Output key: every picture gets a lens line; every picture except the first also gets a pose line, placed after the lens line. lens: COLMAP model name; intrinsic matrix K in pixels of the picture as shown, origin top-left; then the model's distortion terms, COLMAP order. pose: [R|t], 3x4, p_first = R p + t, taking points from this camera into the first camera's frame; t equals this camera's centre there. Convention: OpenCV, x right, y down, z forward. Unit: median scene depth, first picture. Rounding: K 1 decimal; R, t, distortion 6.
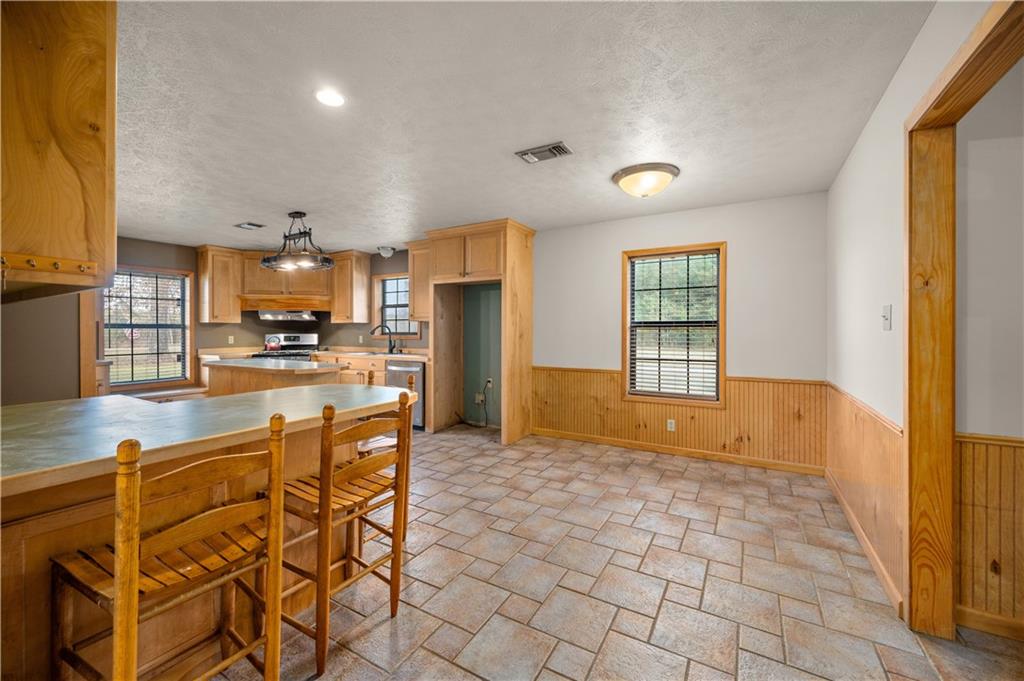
lens RADIAL K [[410.1, 0, 518.5], [0, 410.1, 332.1], [0, 0, 1]] dist [0.001472, 0.000121]
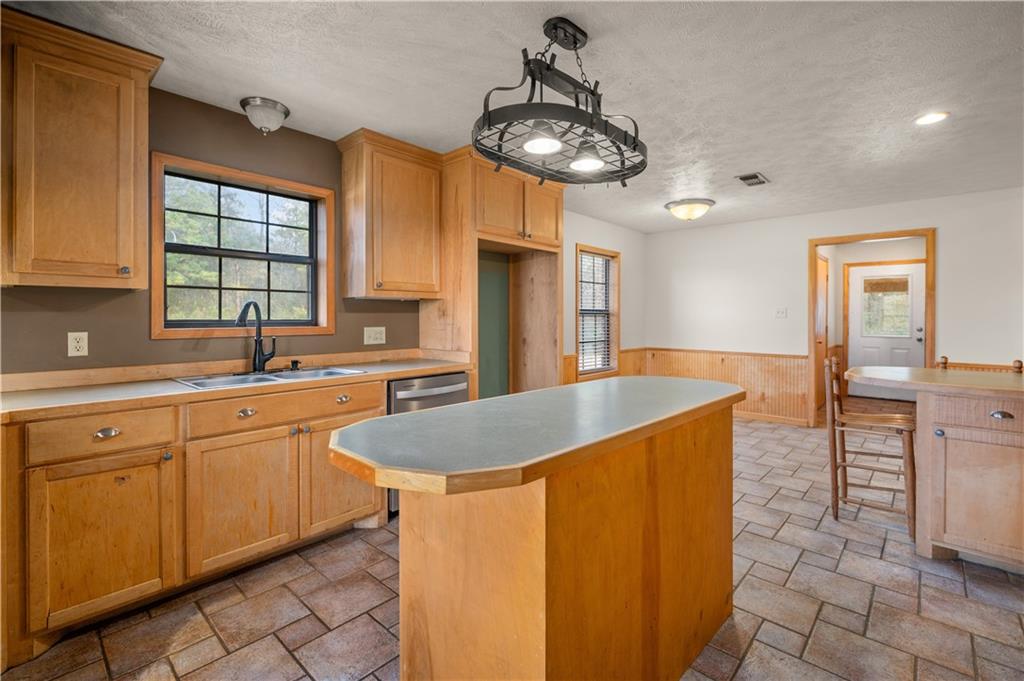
lens RADIAL K [[458.8, 0, 513.9], [0, 458.8, 320.7], [0, 0, 1]] dist [-0.002171, -0.000233]
pose [[0.206422, -0.005259, 0.978449, -0.687104], [0.001418, 0.999986, 0.005075, -0.000598], [-0.978462, 0.000340, 0.206427, 0.660029]]
